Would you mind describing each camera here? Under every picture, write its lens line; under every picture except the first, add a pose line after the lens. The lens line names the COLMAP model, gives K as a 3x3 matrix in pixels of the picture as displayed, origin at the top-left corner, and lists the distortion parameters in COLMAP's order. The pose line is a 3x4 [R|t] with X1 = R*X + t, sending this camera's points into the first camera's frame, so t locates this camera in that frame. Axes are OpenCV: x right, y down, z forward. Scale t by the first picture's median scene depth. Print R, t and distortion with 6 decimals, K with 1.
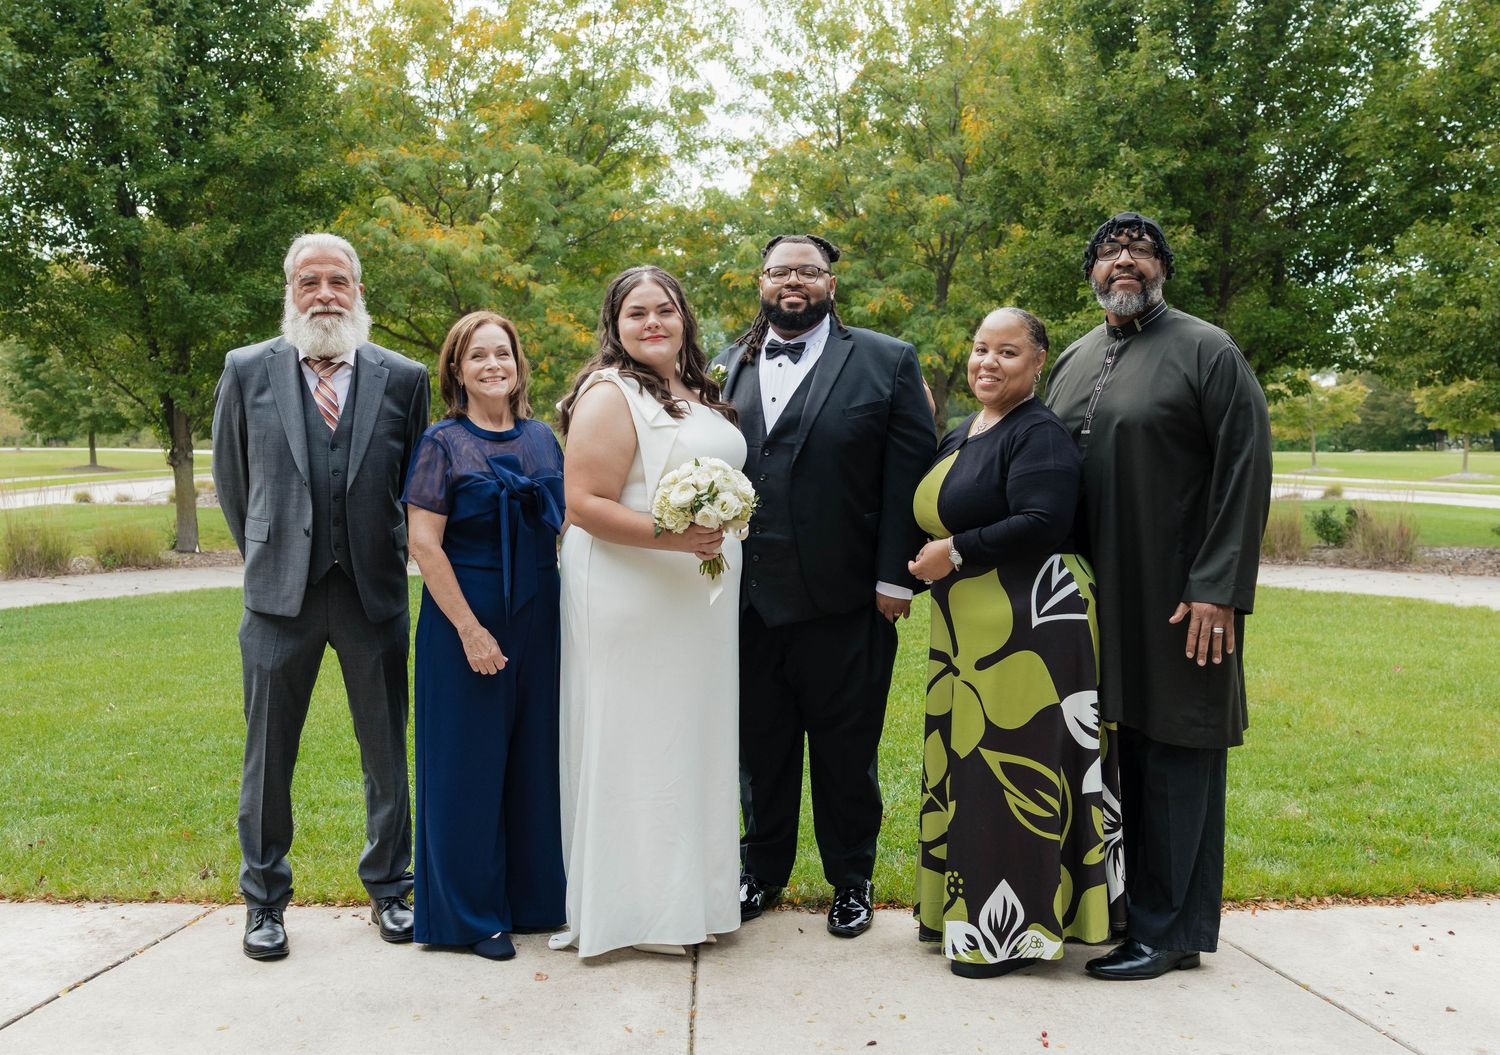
lens RADIAL K [[1788.7, 0, 698.4], [0, 1788.7, 538.0], [0, 0, 1]] dist [0.108446, -0.006003]
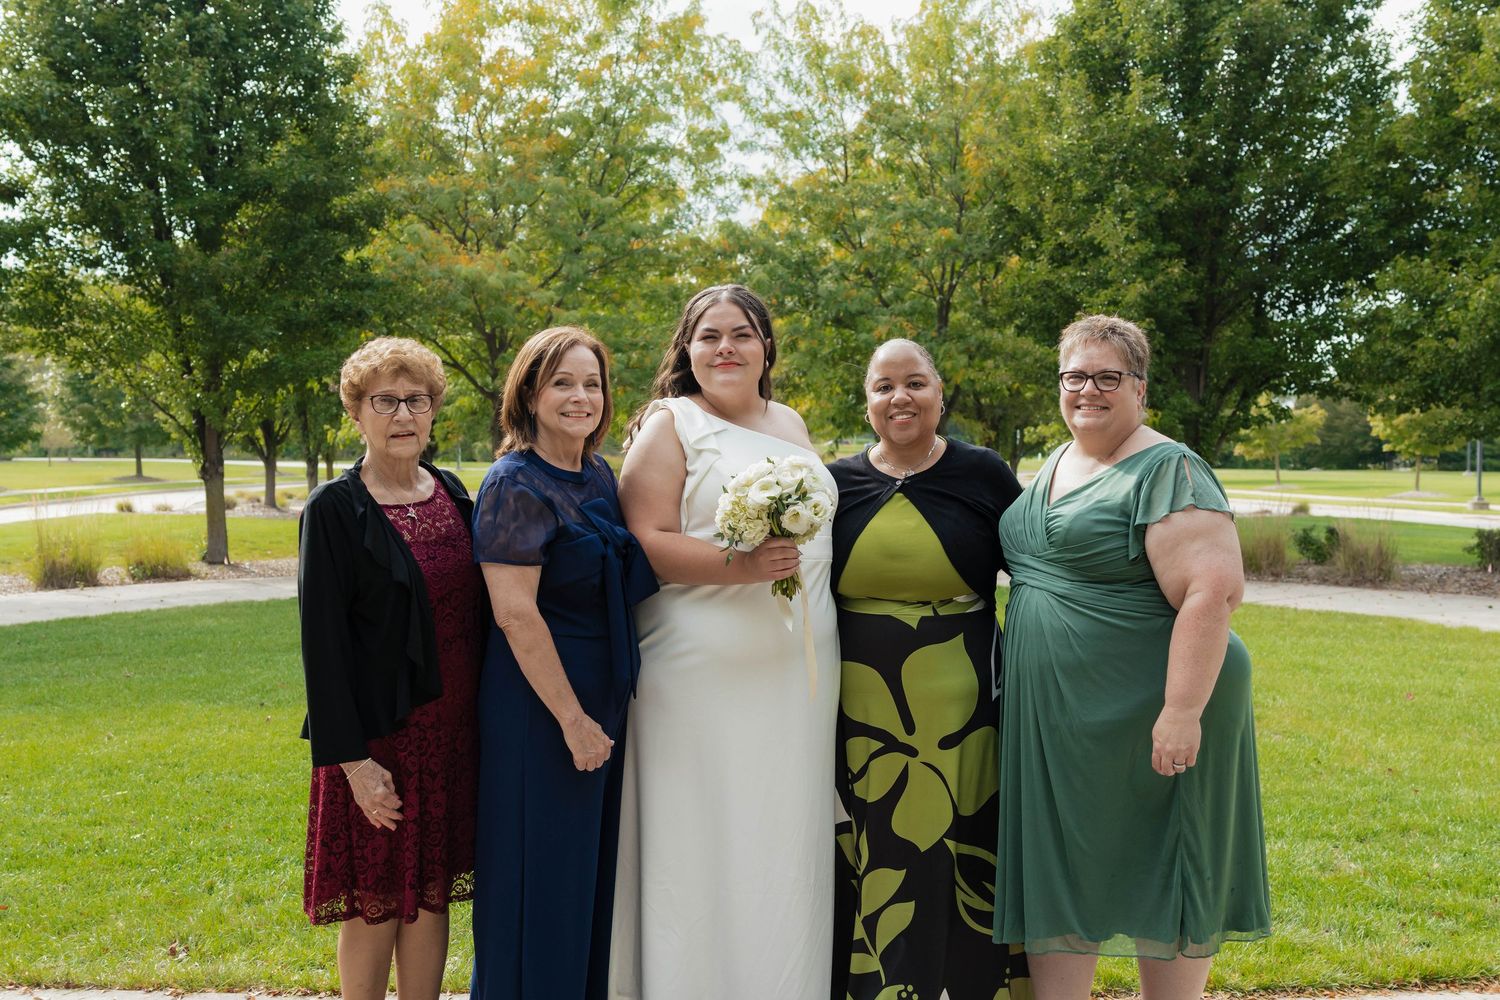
lens RADIAL K [[1640.7, 0, 750.0], [0, 1640.7, 500.0], [0, 0, 1]] dist [0.147520, -0.154739]
pose [[0.999679, 0.005845, 0.024660, -0.001785], [-0.005191, 0.999635, -0.026509, -0.004864], [-0.024806, 0.026373, 0.999344, 0.039098]]
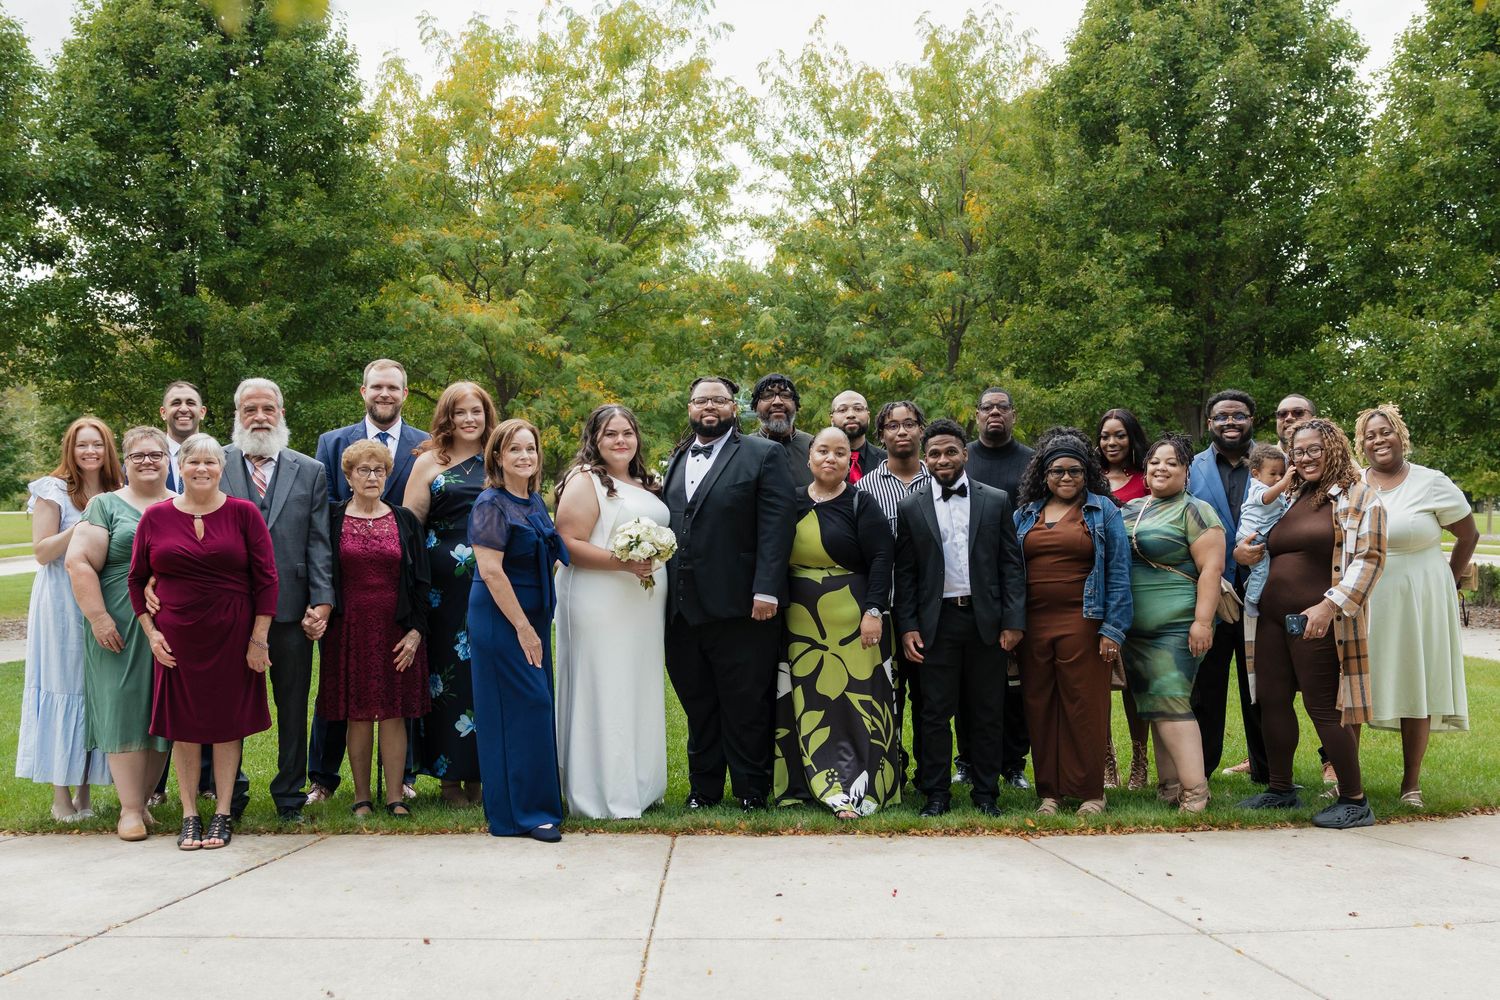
lens RADIAL K [[1872.9, 0, 750.0], [0, 1872.9, 500.0], [0, 0, 1]] dist [0.054159, 0.009600]
pose [[0.999981, -0.001440, 0.005992, 0.011063], [0.001767, 0.998483, -0.055032, 0.006432], [-0.005904, 0.055041, 0.998467, -0.108763]]
